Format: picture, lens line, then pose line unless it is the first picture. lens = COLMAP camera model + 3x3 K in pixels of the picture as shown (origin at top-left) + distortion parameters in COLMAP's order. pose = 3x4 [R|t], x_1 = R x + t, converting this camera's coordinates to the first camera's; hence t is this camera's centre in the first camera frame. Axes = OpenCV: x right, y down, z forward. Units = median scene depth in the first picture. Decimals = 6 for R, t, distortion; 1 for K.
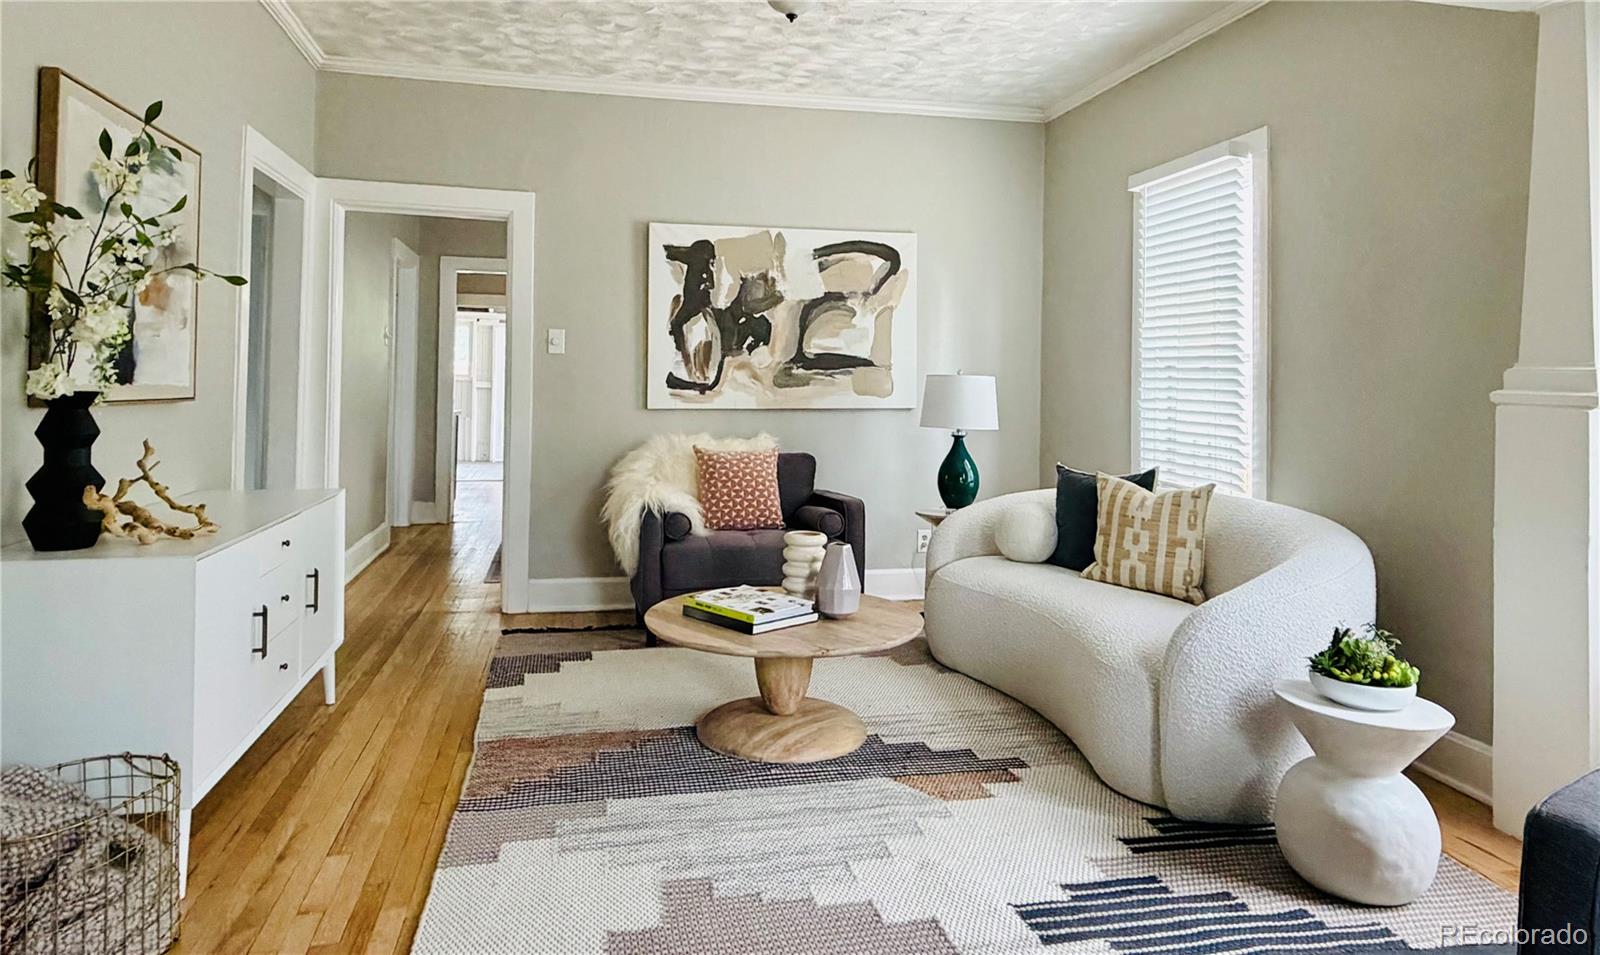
lens RADIAL K [[1043.4, 0, 803.0], [0, 1043.4, 369.0], [0, 0, 1]] dist [0.001424, 0.001499]
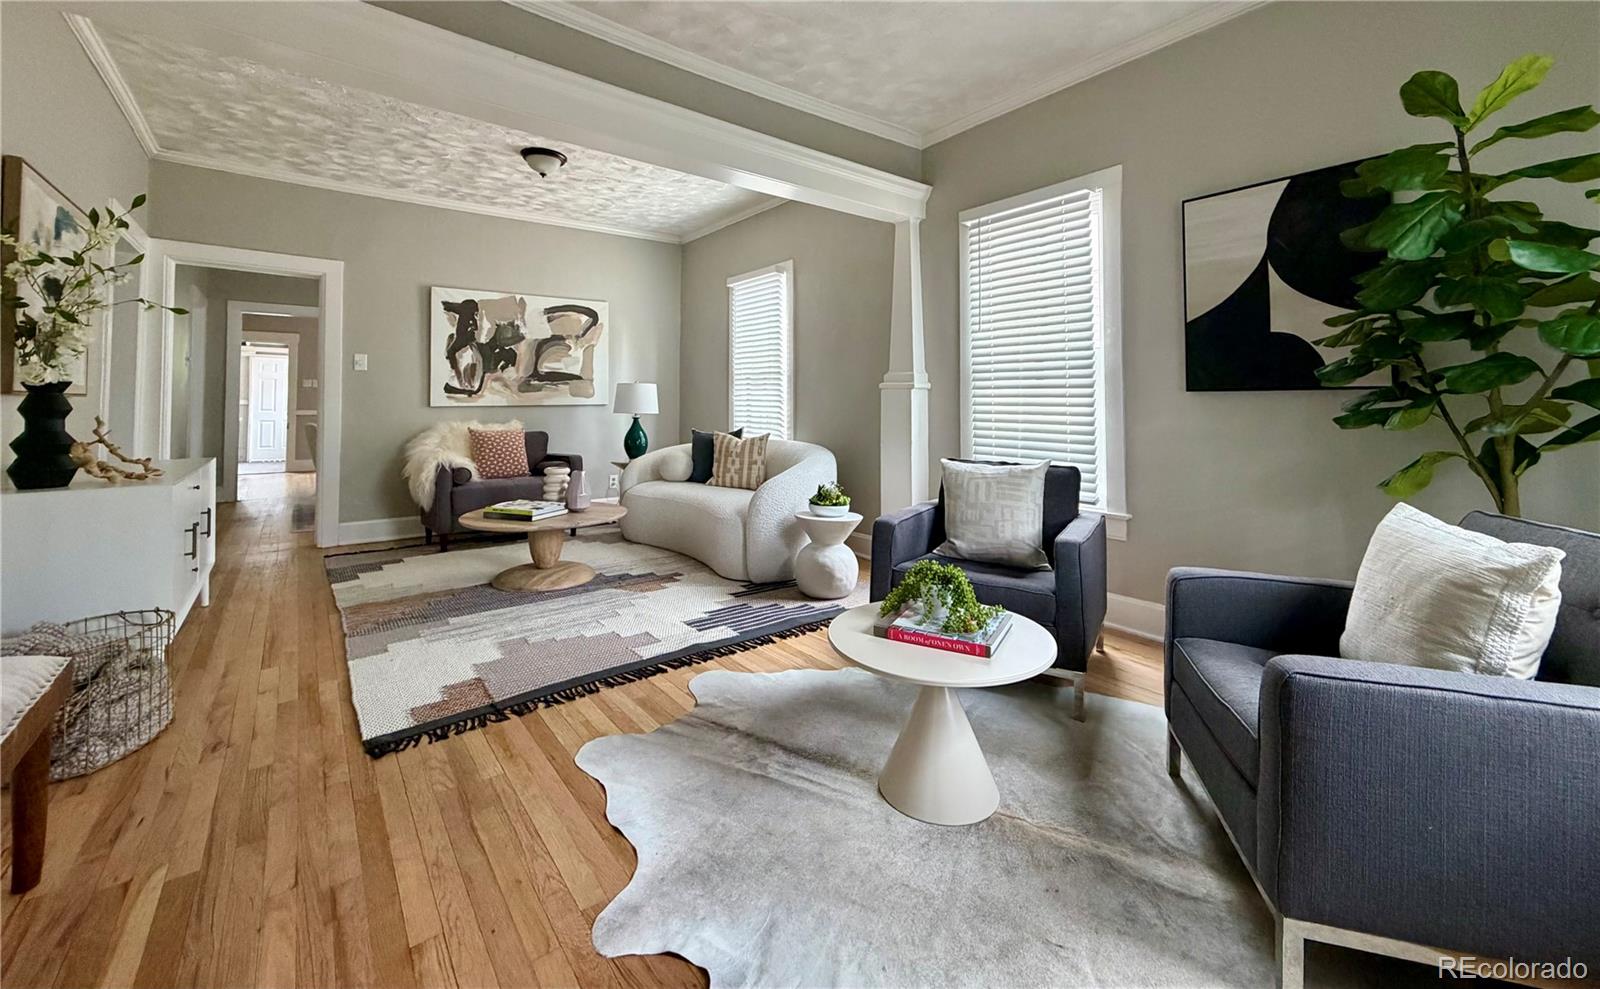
lens RADIAL K [[663.4, 0, 801.9], [0, 663.4, 407.5], [0, 0, 1]] dist [0.000311, 0.000030]
pose [[0.910824, -0.012882, 0.412593, -0.066722], [0.003139, 0.999700, 0.024283, 0.022195], [-0.412783, -0.020823, 0.910592, -0.165601]]
